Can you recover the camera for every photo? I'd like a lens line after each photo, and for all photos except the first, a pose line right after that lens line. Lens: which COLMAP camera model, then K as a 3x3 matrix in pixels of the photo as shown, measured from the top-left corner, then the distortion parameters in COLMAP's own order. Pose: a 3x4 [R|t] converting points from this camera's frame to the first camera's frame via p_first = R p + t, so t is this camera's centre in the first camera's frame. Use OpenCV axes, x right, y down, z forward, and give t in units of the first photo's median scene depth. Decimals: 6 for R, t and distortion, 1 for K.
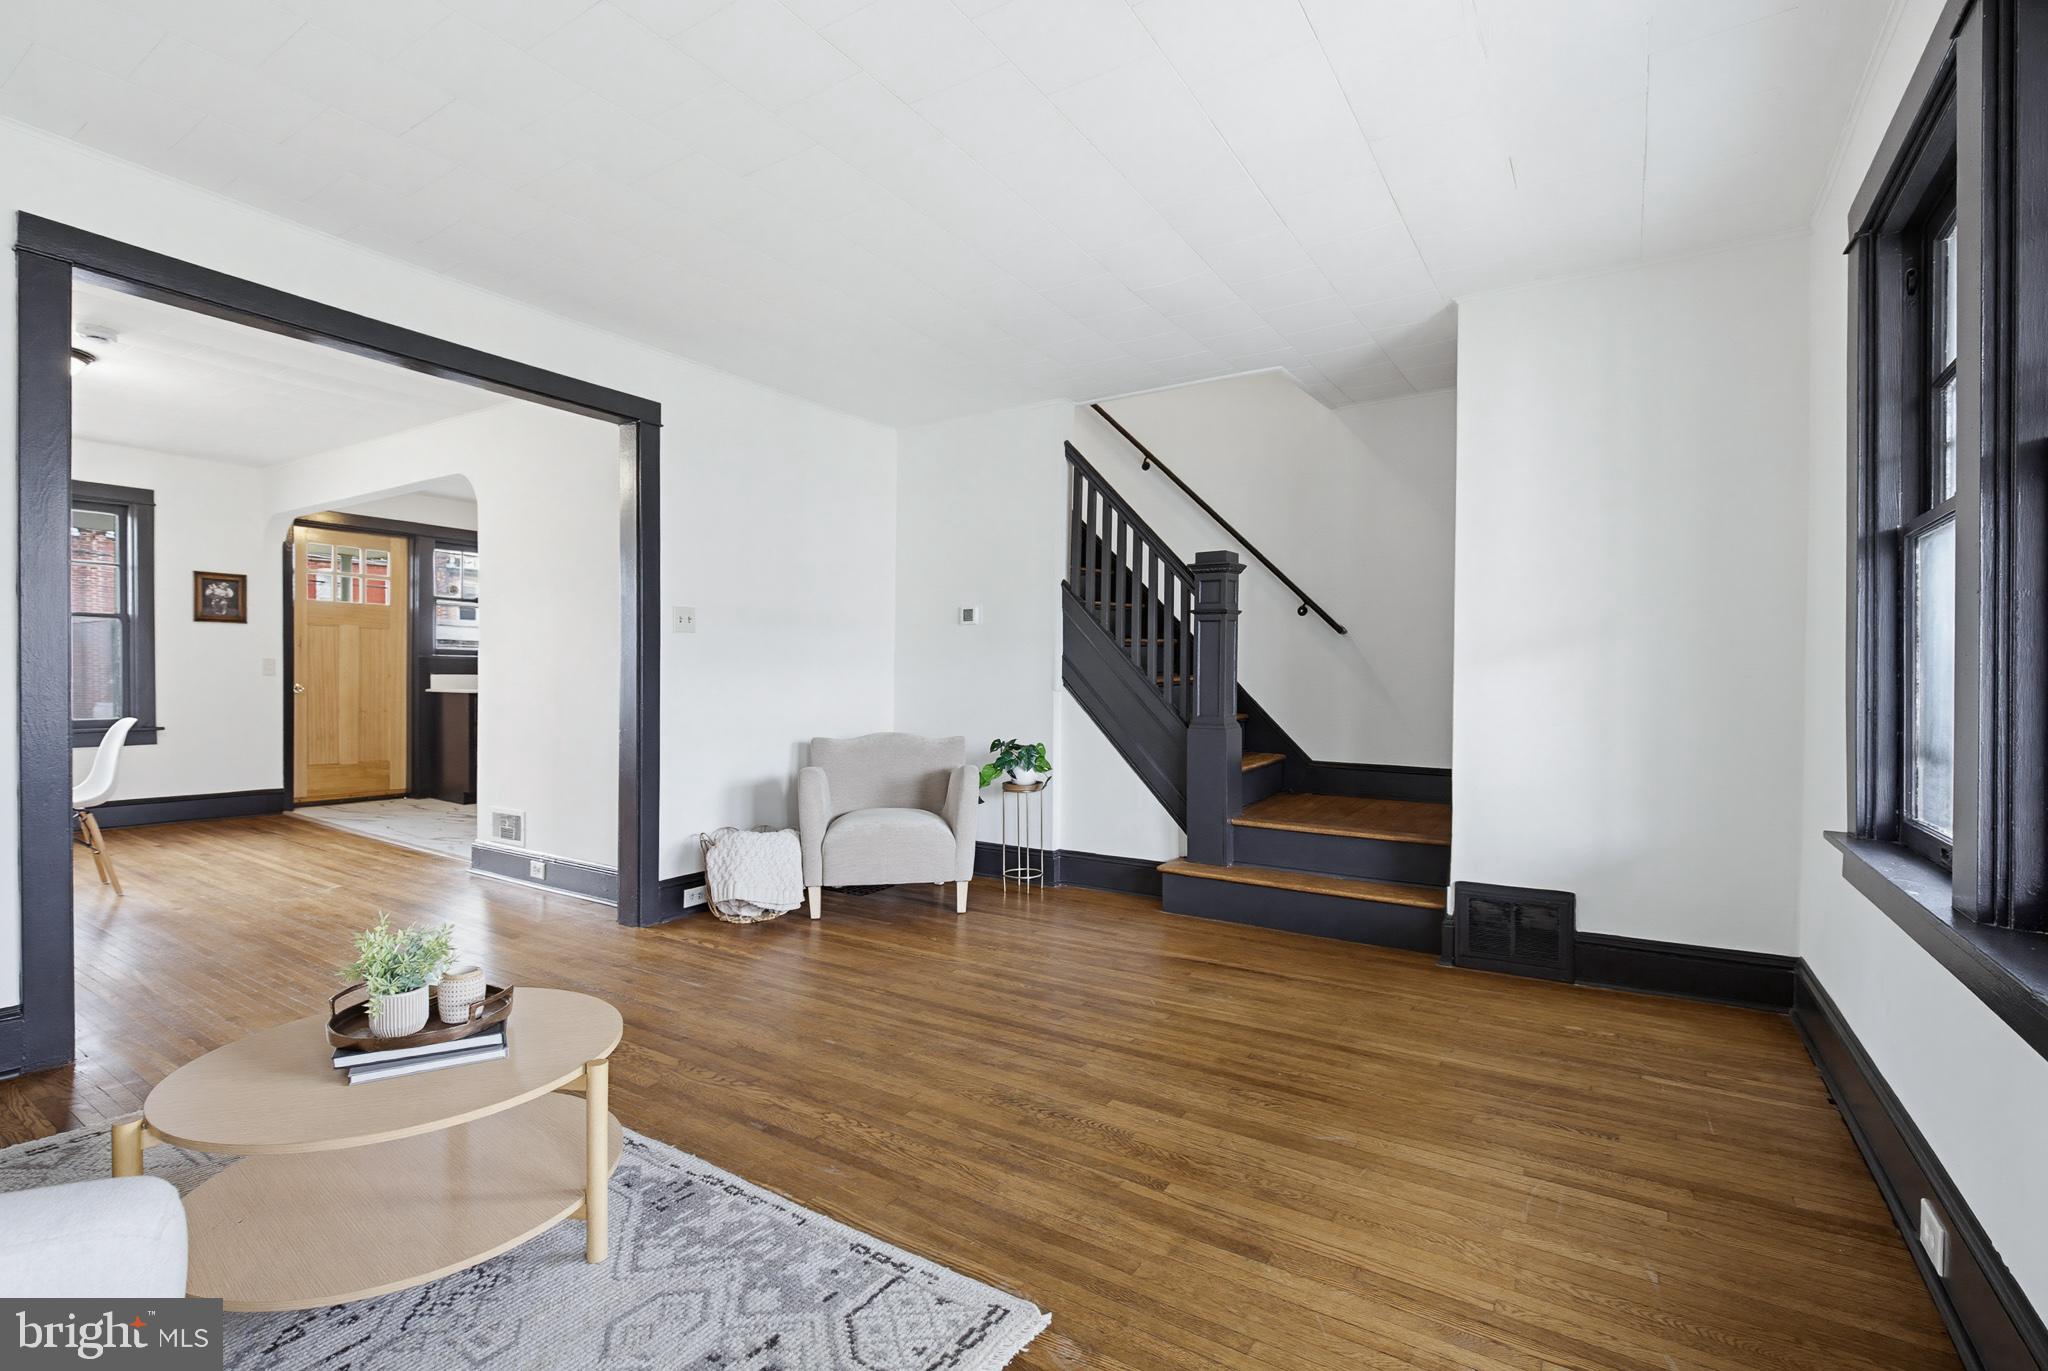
lens RADIAL K [[921.3, 0, 1024.0], [0, 921.3, 685.5], [0, 0, 1]] dist [-0.000488, -0.000718]
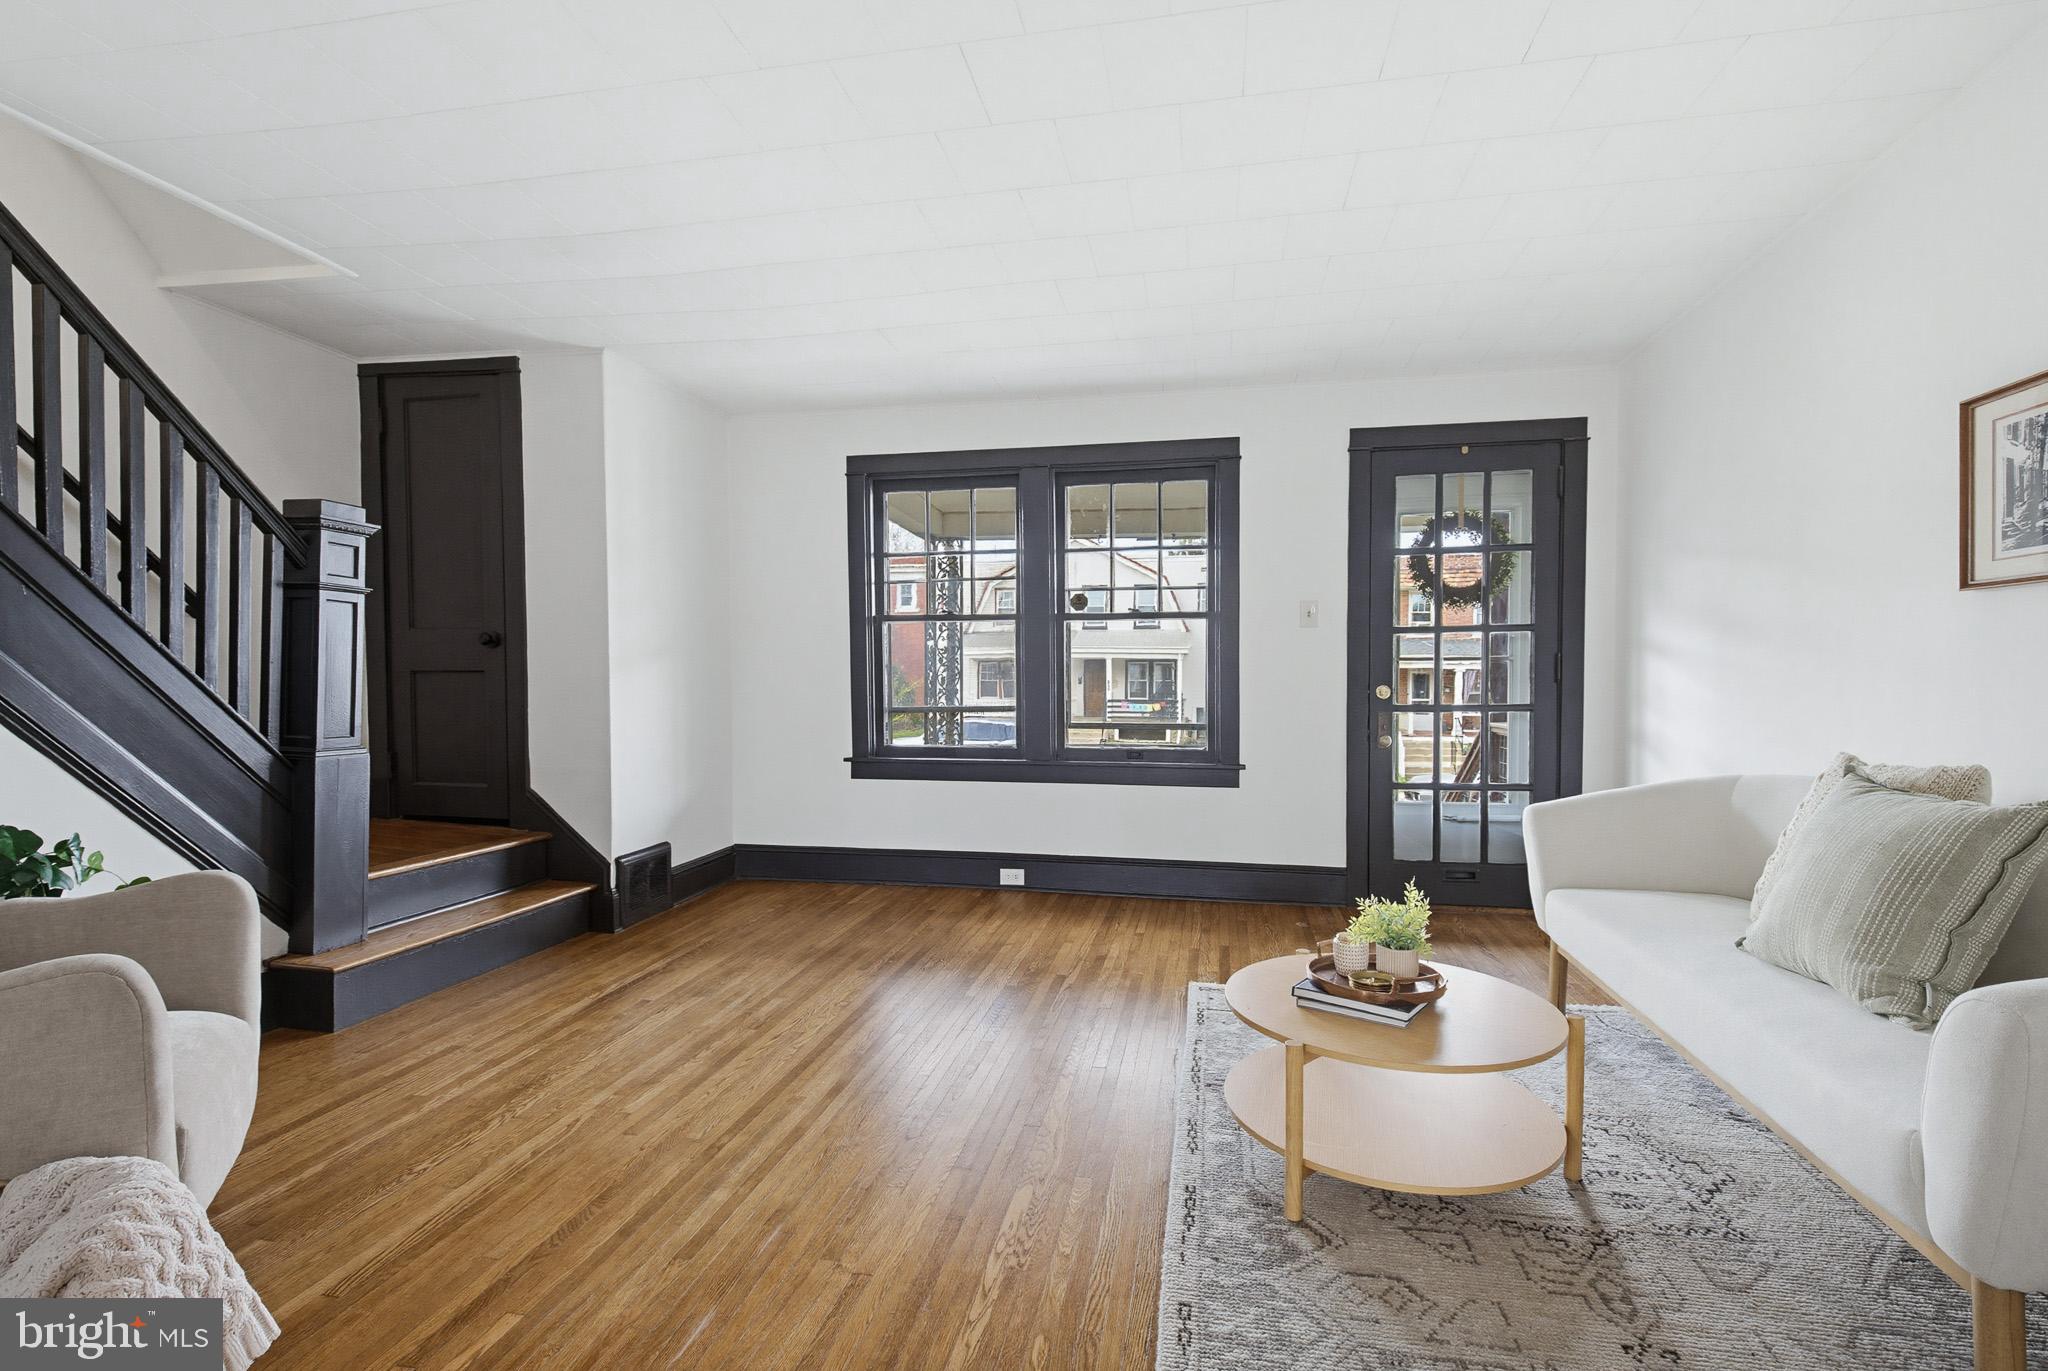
lens RADIAL K [[985.0, 0, 1021.0], [0, 985.0, 681.1], [0, 0, 1]] dist [-0.000137, -0.000420]
pose [[-0.382610, -0.013779, 0.923807, -0.942313], [0.000660, 0.999884, 0.015187, -0.030827], [-0.923910, 0.006421, -0.382557, 1.083372]]
